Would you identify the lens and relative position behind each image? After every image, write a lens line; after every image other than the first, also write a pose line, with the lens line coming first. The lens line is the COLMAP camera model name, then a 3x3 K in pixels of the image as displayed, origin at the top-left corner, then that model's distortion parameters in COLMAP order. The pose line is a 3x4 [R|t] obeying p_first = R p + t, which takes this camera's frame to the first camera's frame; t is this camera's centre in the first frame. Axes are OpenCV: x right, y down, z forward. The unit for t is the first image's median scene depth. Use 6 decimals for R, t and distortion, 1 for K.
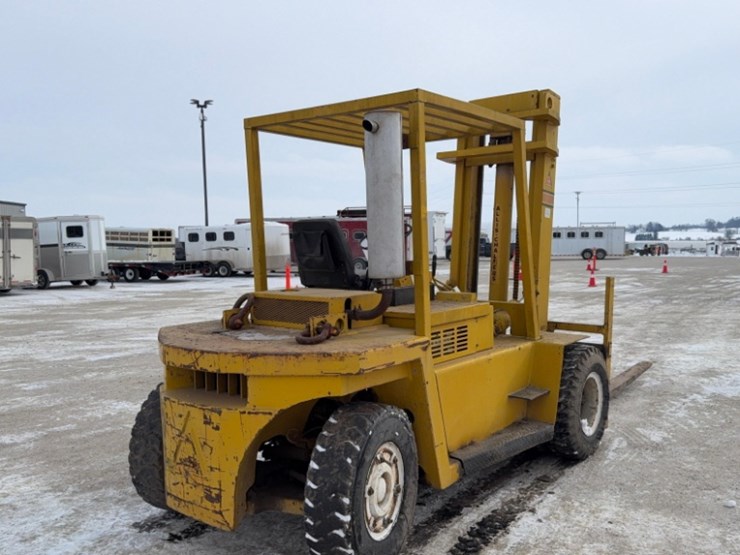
lens RADIAL K [[654.9, 0, 362.5], [0, 654.9, 284.0], [0, 0, 1]] dist [0.122817, -0.215058]
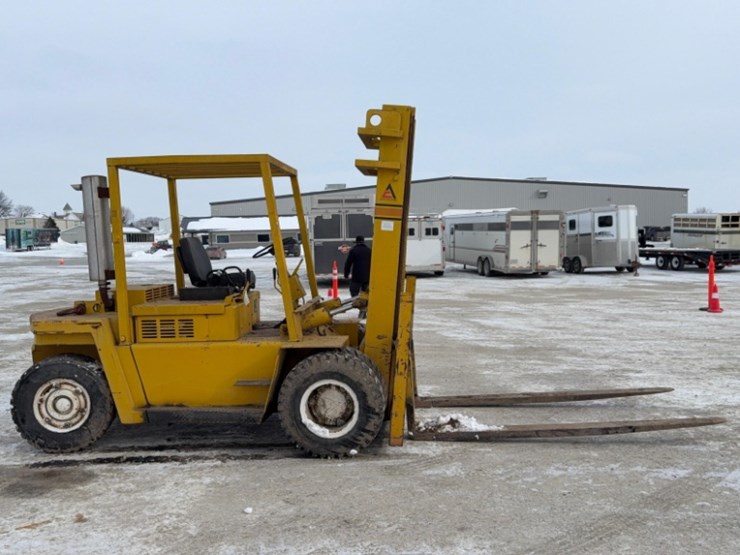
lens RADIAL K [[654.9, 0, 370.2], [0, 654.9, 276.2], [0, 0, 1]] dist [0.122817, -0.215058]
pose [[0.565689, 0.050382, -0.823078, 0.259459], [-0.038032, 0.998664, 0.034991, -0.015067], [0.823741, 0.011509, 0.566849, 0.094669]]
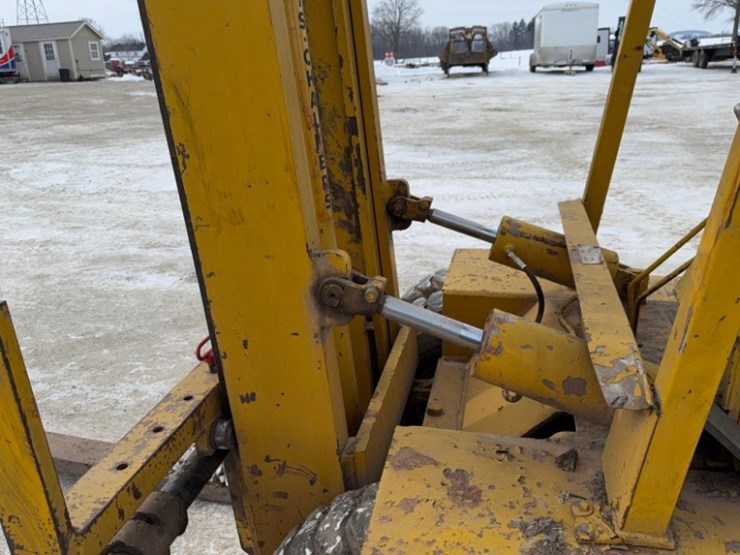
lens RADIAL K [[654.9, 0, 370.5], [0, 654.9, 281.3], [0, 0, 1]] dist [0.122817, -0.215058]
pose [[-0.453164, -0.277668, 0.847079, -0.016132], [0.090629, 0.930976, 0.353653, -0.018677], [-0.886808, 0.237033, -0.396720, 0.271213]]
